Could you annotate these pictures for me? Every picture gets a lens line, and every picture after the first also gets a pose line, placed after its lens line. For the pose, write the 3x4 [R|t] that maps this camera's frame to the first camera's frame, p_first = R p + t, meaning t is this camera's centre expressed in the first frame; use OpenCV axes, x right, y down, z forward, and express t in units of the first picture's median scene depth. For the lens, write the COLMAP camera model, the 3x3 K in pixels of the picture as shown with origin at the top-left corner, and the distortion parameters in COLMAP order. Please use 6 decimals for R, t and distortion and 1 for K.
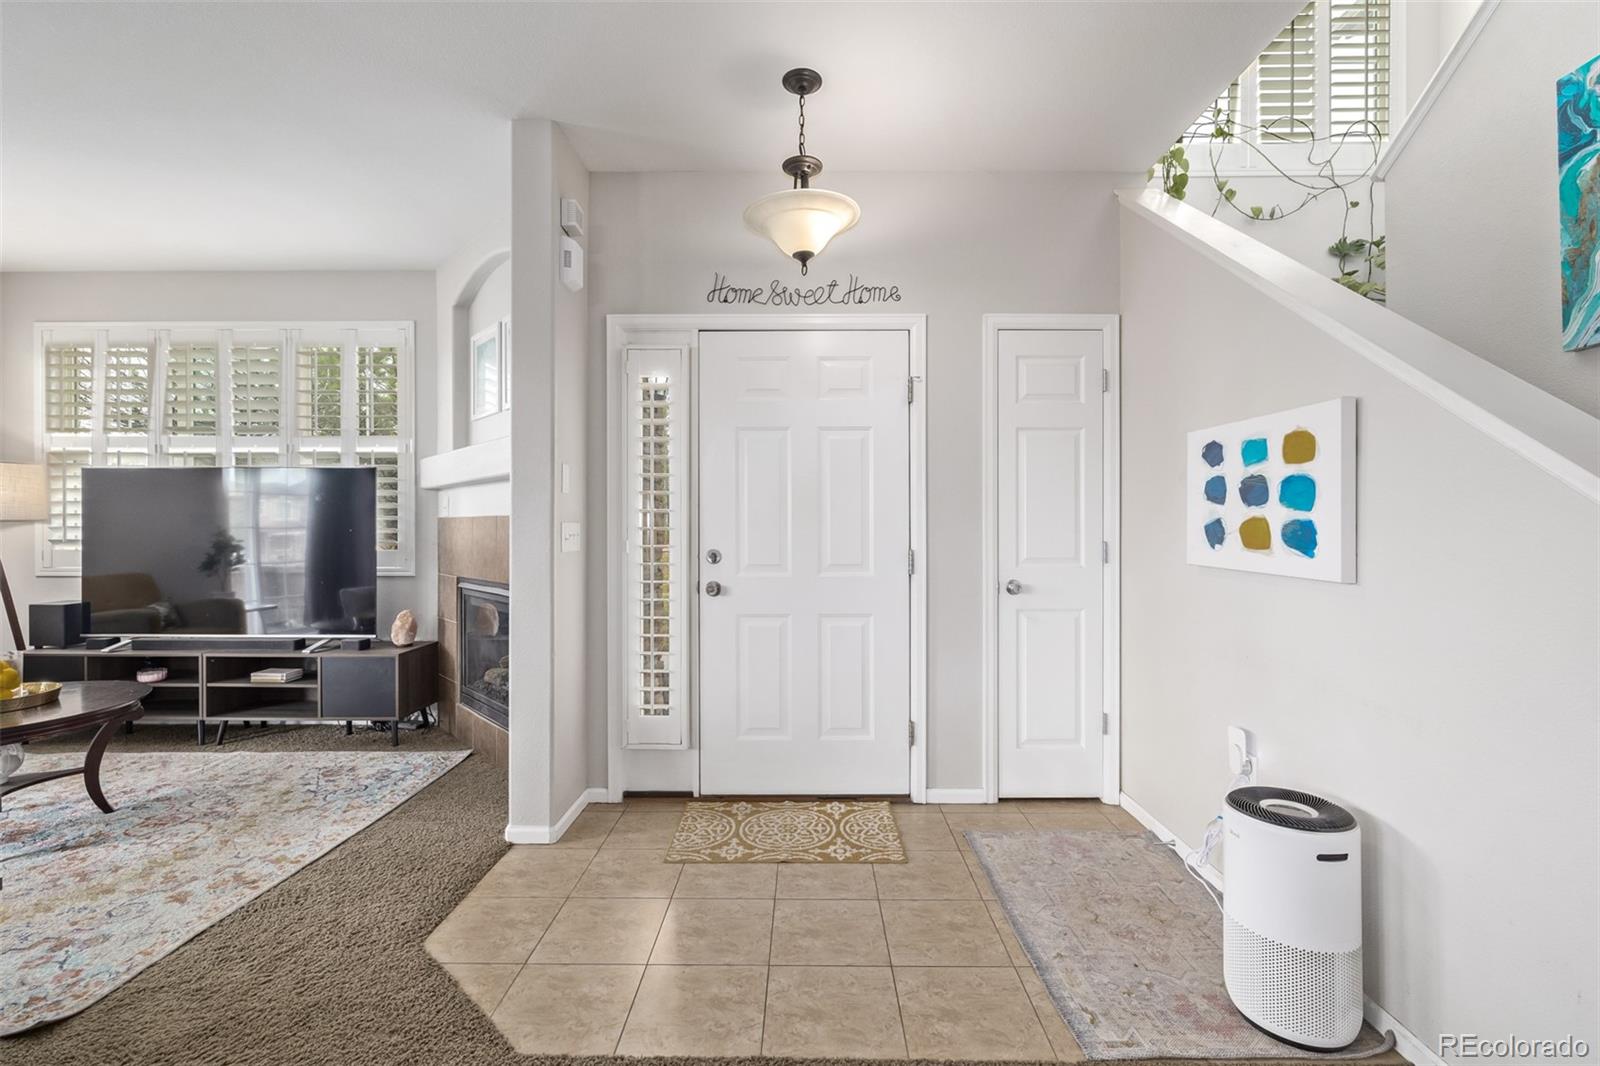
lens RADIAL K [[678.0, 0, 803.8], [0, 678.0, 528.2], [0, 0, 1]] dist [0.001130, -0.000250]
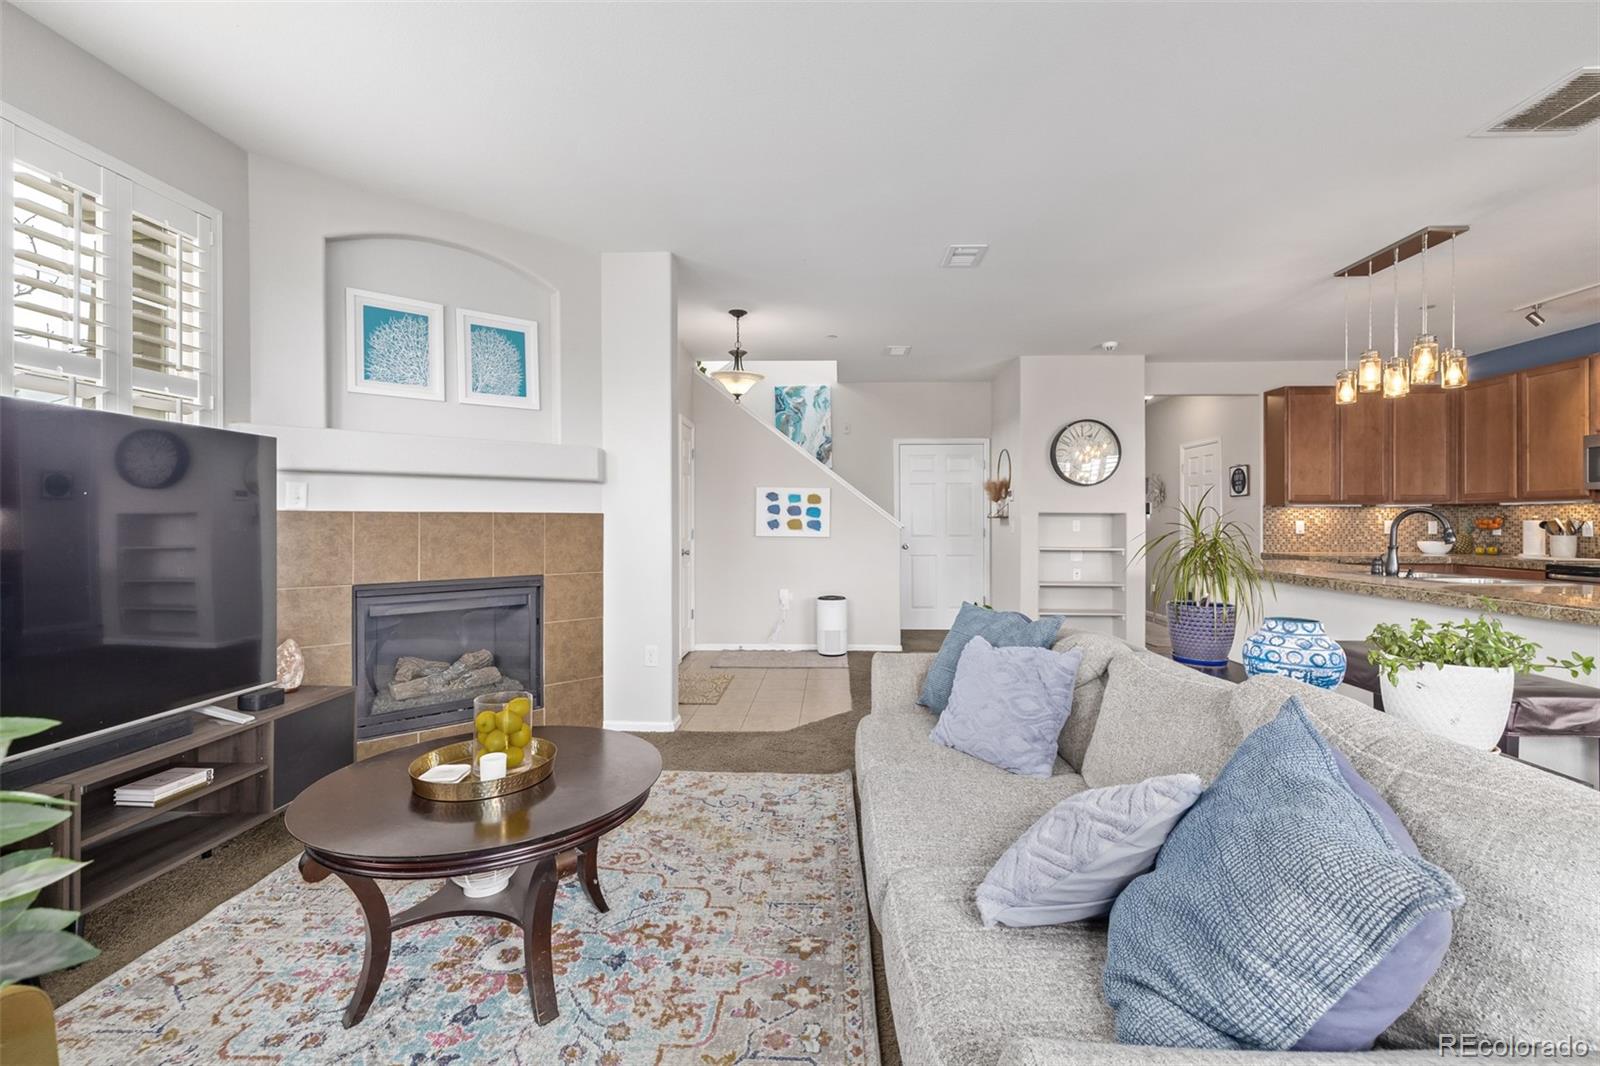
lens RADIAL K [[678.0, 0, 812.9], [0, 678.0, 518.4], [0, 0, 1]] dist [0.001130, -0.000250]
pose [[0.026946, 0.004005, 0.999629, -1.681489], [0.001585, 0.999991, -0.004049, -0.004537], [-0.999636, 0.001694, 0.026940, 0.563708]]
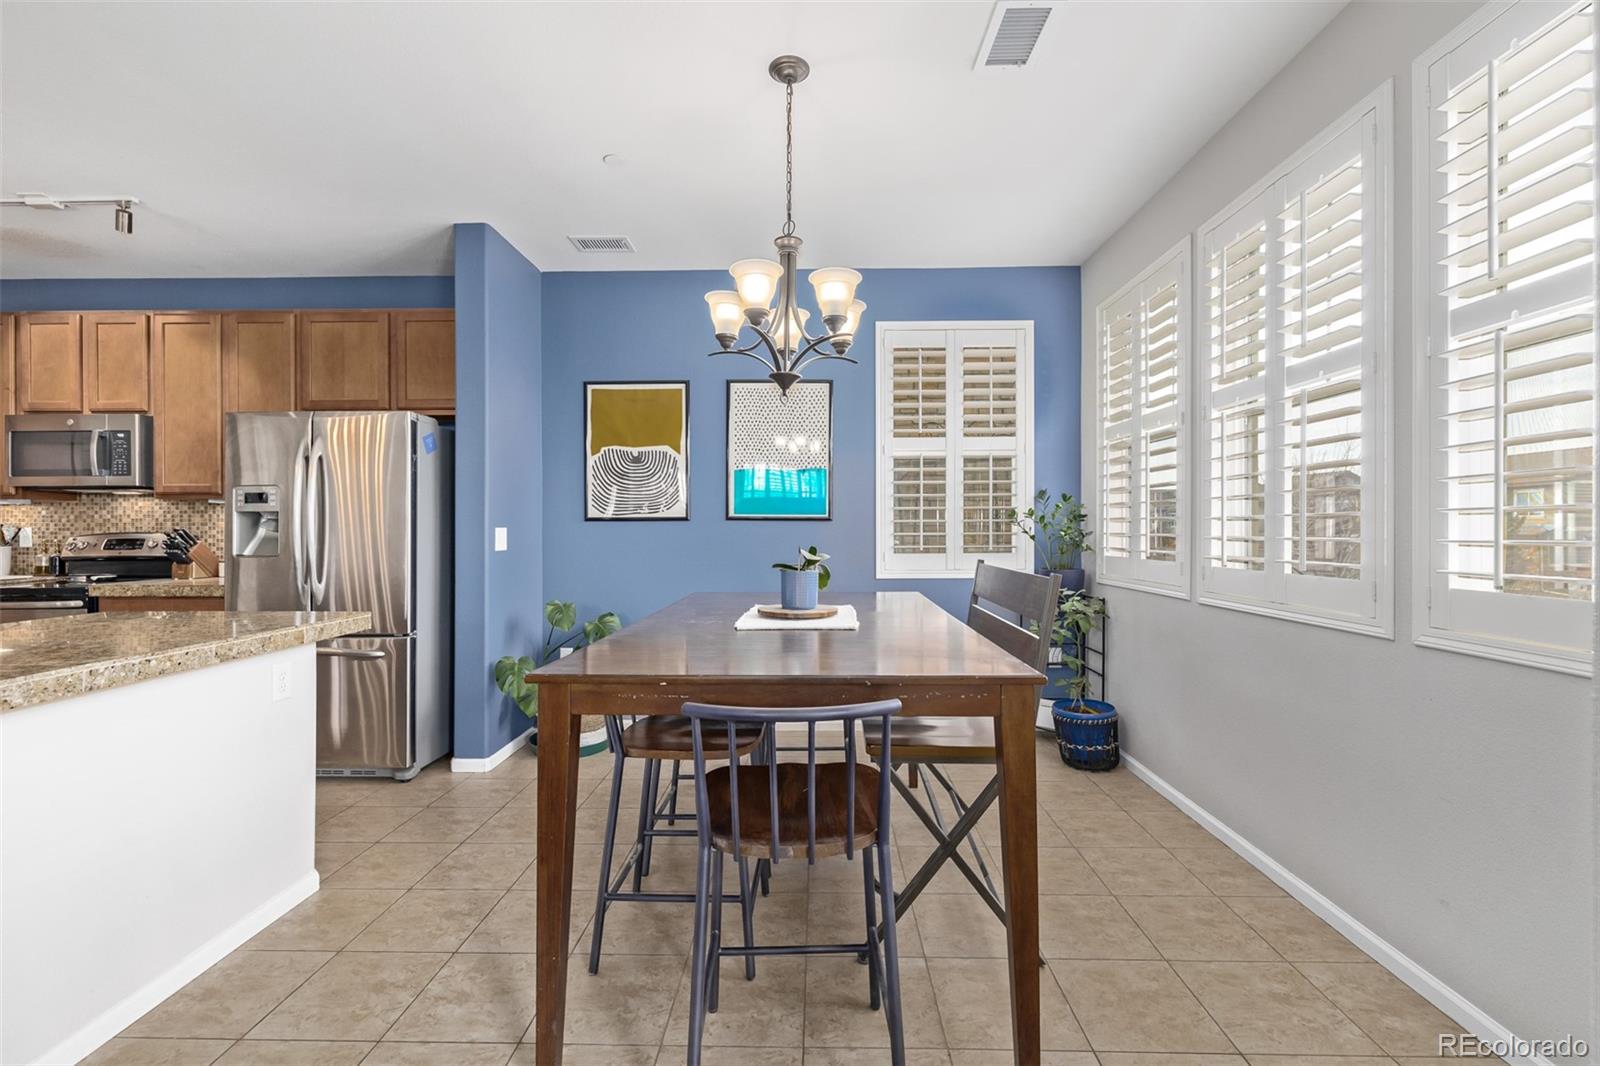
lens RADIAL K [[678.0, 0, 794.4], [0, 678.0, 527.9], [0, 0, 1]] dist [0.001130, -0.000250]
pose [[-0.999928, 0.001798, 0.011837, -1.450563], [0.001814, 0.999998, 0.001298, 0.001075], [-0.011835, 0.001319, -0.999929, -0.042329]]
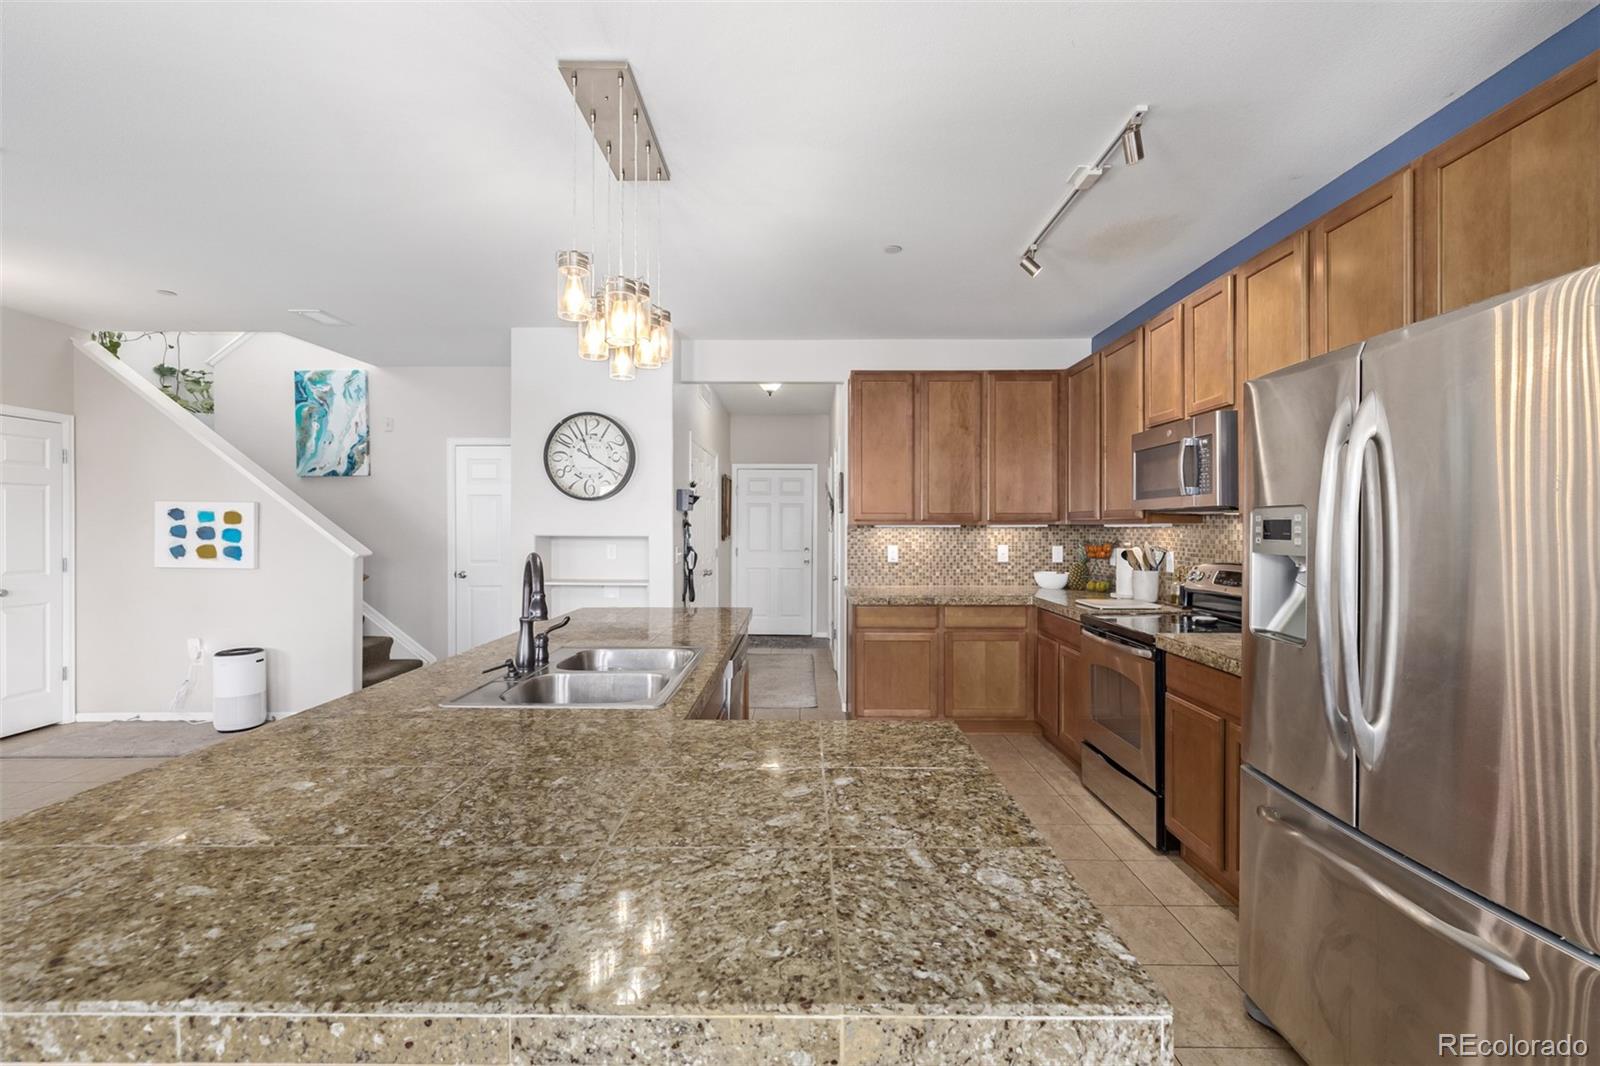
lens RADIAL K [[678.0, 0, 809.5], [0, 678.0, 531.1], [0, 0, 1]] dist [0.001130, -0.000250]
pose [[-0.010648, -0.006799, 0.999920, -1.153243], [0.001374, 0.999976, 0.006814, -0.051128], [-0.999942, 0.001447, -0.010638, -0.717523]]
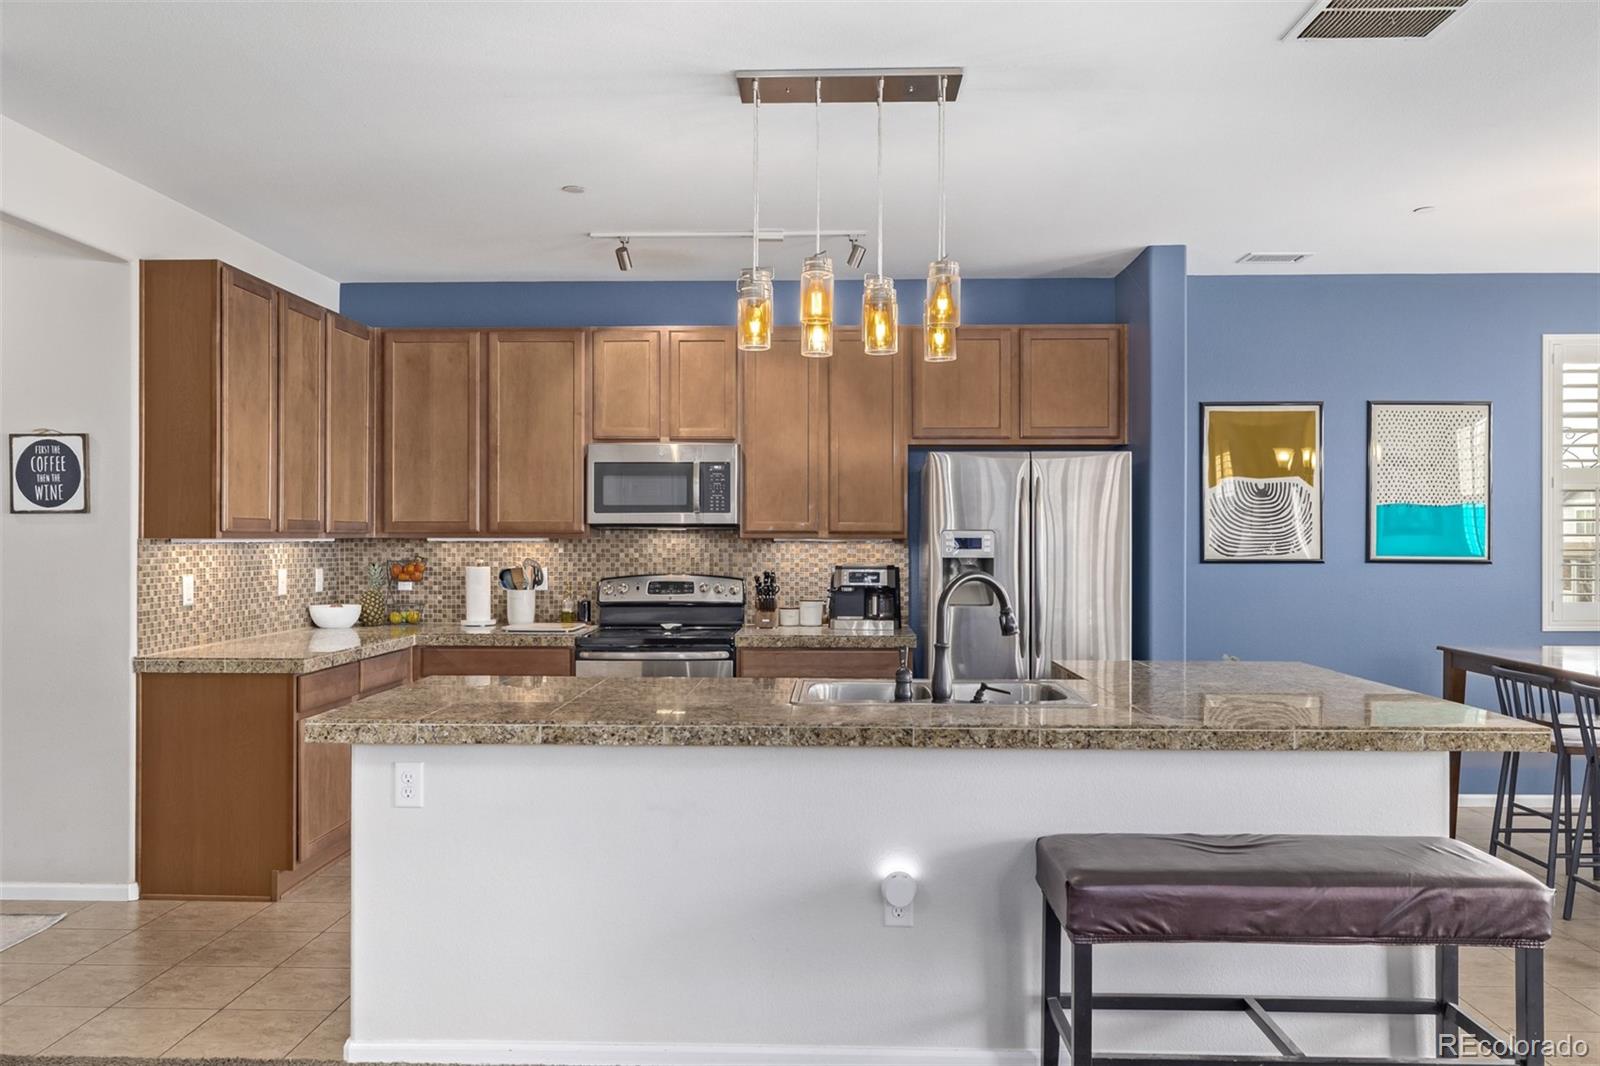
lens RADIAL K [[1170.6, 0, 794.5], [0, 1170.6, 532.3], [0, 0, 1]] dist [-0.003305, -0.004189]
pose [[-0.999653, -0.001141, 0.026310, -0.346327], [-0.001201, 0.999997, -0.002242, -0.060511], [-0.026307, -0.002272, -0.999651, 0.666912]]
